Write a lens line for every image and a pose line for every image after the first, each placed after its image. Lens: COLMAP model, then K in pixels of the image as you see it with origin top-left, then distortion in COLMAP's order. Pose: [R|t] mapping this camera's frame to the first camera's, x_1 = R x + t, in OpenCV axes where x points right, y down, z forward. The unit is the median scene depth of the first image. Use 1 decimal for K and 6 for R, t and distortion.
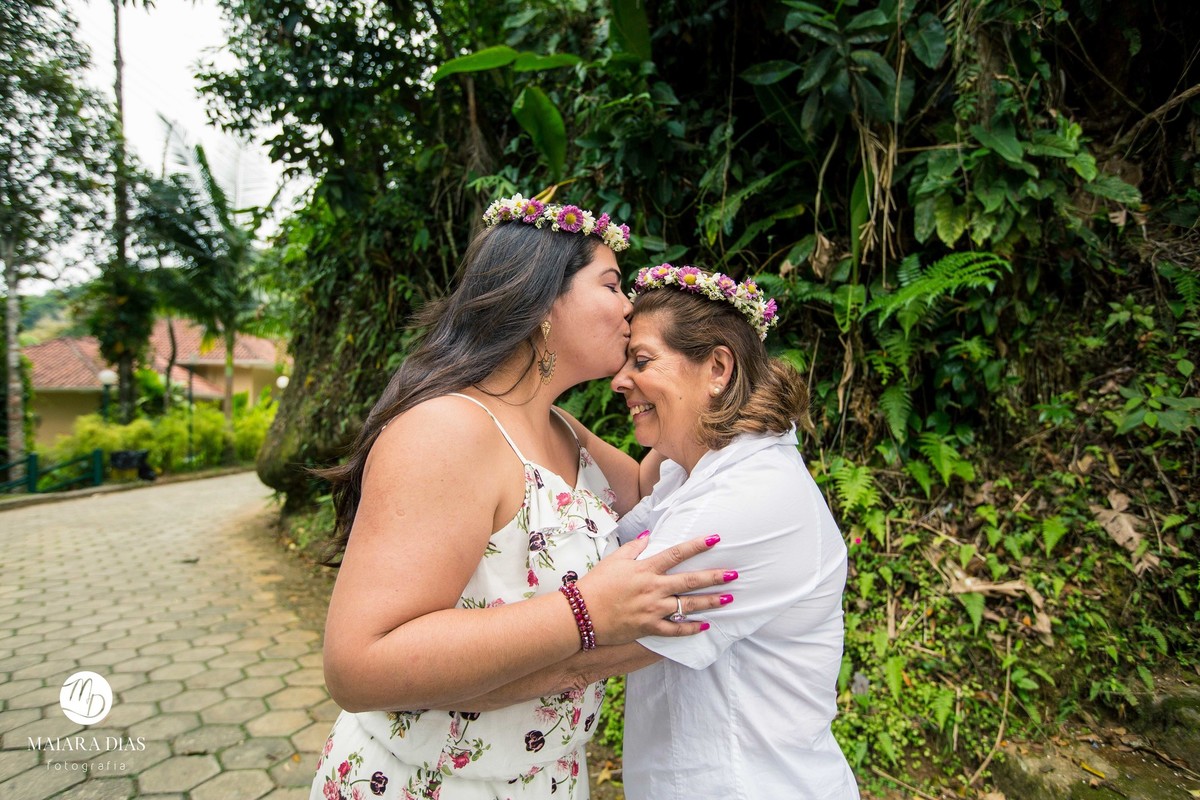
lens RADIAL K [[746.8, 0, 599.3], [0, 746.8, 395.4], [0, 0, 1]] dist [-0.000226, 0.038945]
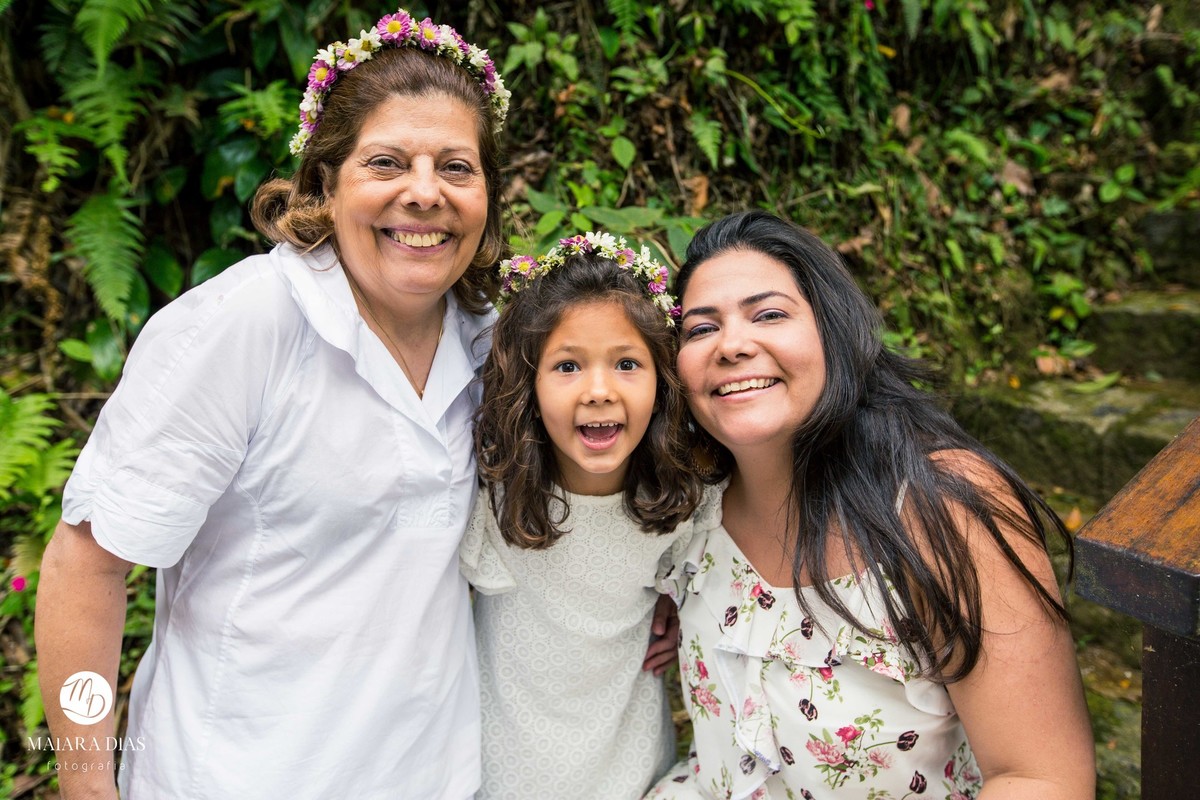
lens RADIAL K [[1034.4, 0, 600.0], [0, 1034.4, 400.0], [0, 0, 1]] dist [0.008662, 0.011858]
pose [[0.798040, -0.137500, 0.586708, 0.275801], [0.025016, 0.980340, 0.195724, -0.007066], [-0.602086, -0.141518, 0.785790, 0.368931]]
